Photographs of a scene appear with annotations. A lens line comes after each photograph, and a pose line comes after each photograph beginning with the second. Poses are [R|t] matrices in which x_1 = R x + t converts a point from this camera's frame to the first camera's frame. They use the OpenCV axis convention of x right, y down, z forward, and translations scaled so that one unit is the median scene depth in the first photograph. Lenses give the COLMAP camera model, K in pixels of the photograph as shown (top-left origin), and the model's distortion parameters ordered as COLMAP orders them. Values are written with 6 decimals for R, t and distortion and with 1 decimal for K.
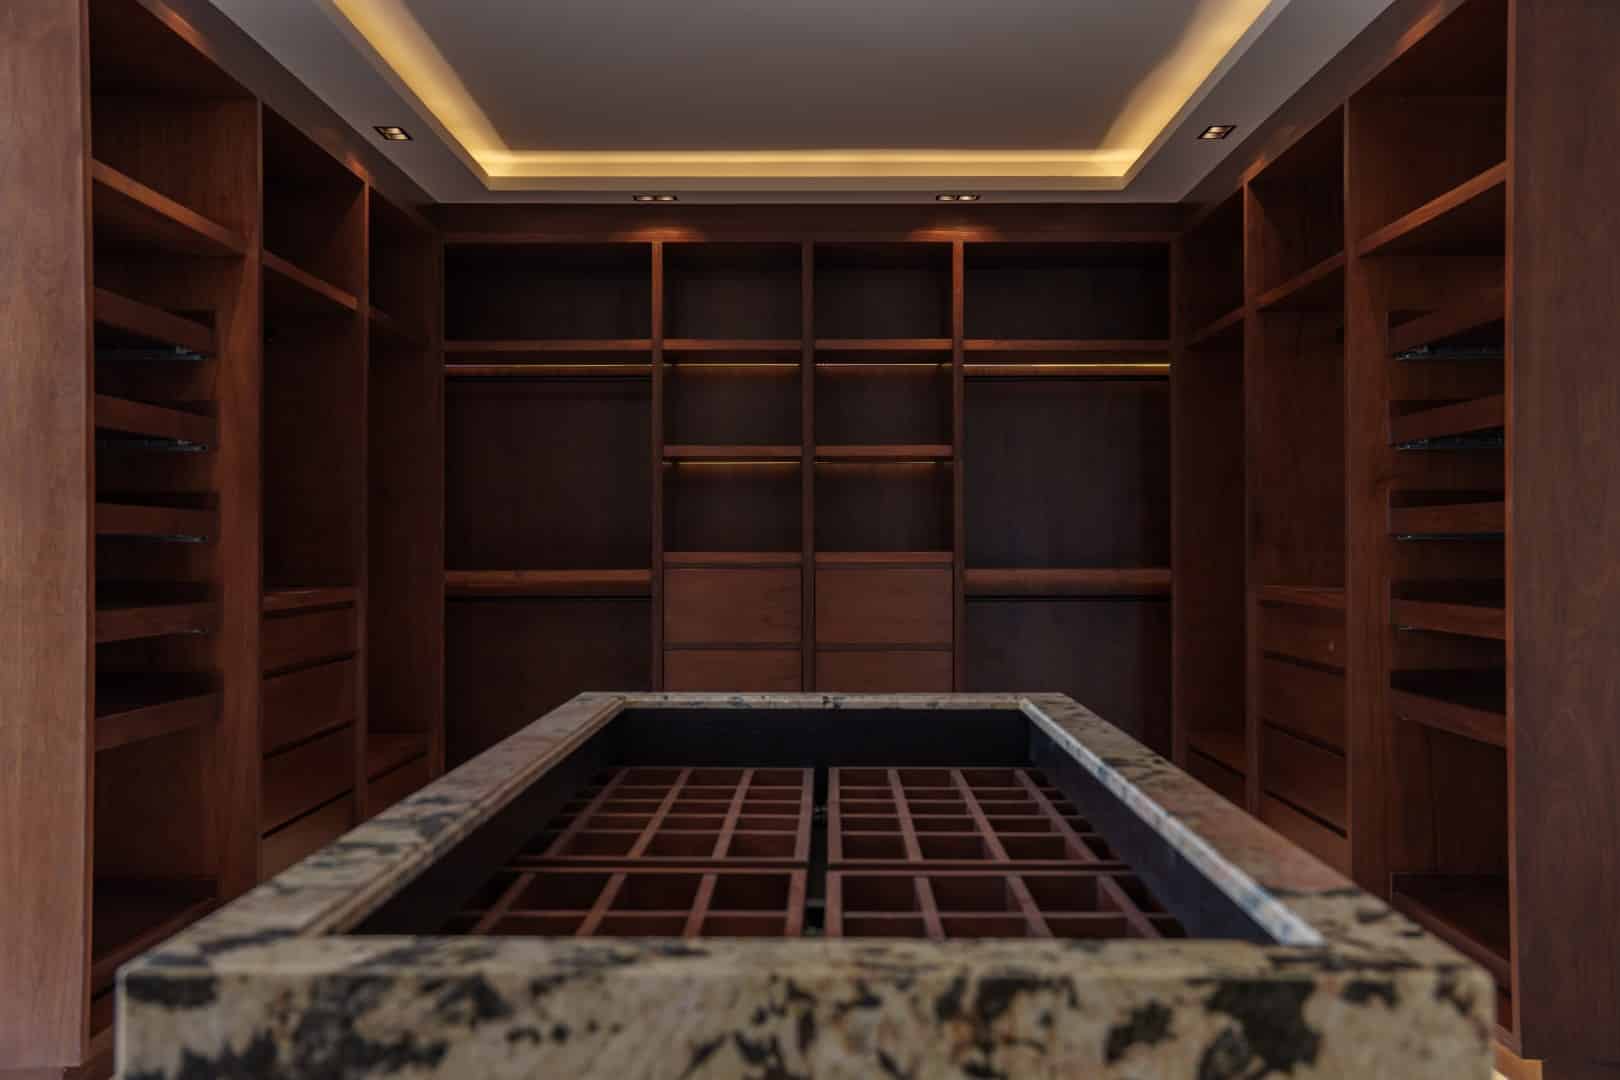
lens RADIAL K [[1707.9, 0, 812.1], [0, 1707.9, 536.9], [0, 0, 1]] dist [-0.015572, 0.000000]
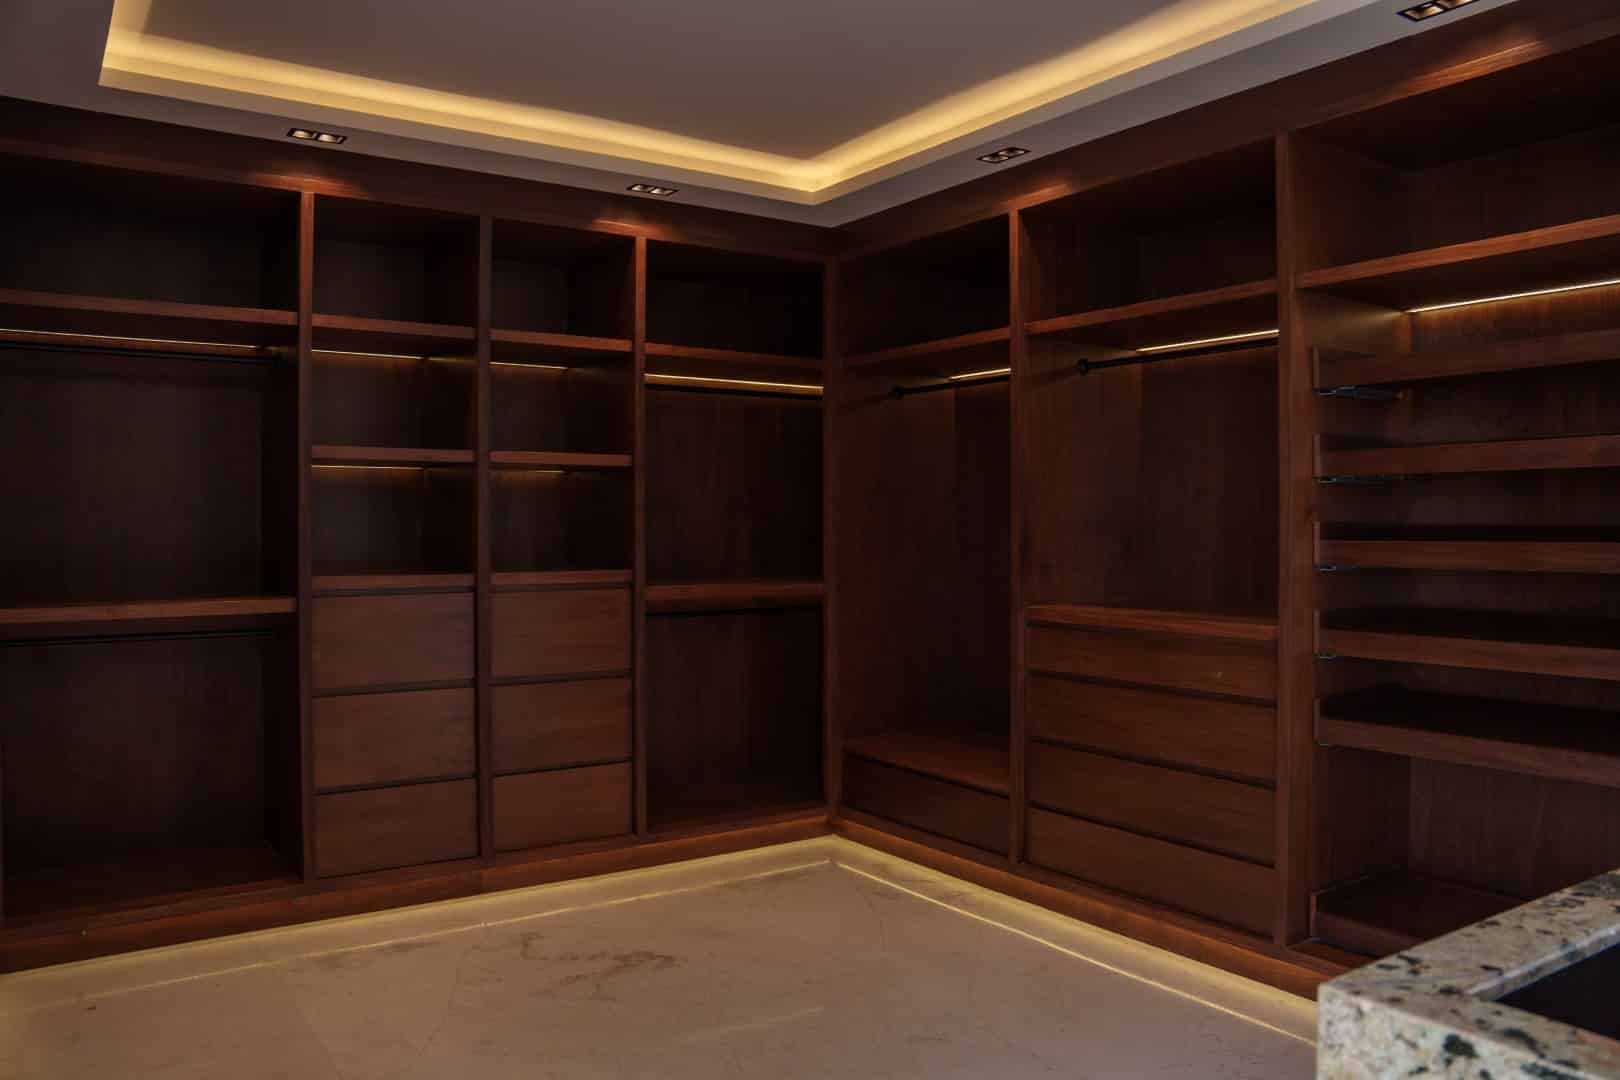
lens RADIAL K [[1234.7, 0, 806.4], [0, 1234.7, 546.8], [0, 0, 1]] dist [-0.062649, 0.005520]
pose [[0.823824, -0.008581, 0.566780, -0.221961], [-0.004218, 0.999765, 0.021267, -0.018448], [-0.566829, -0.019911, 0.823595, 0.391153]]
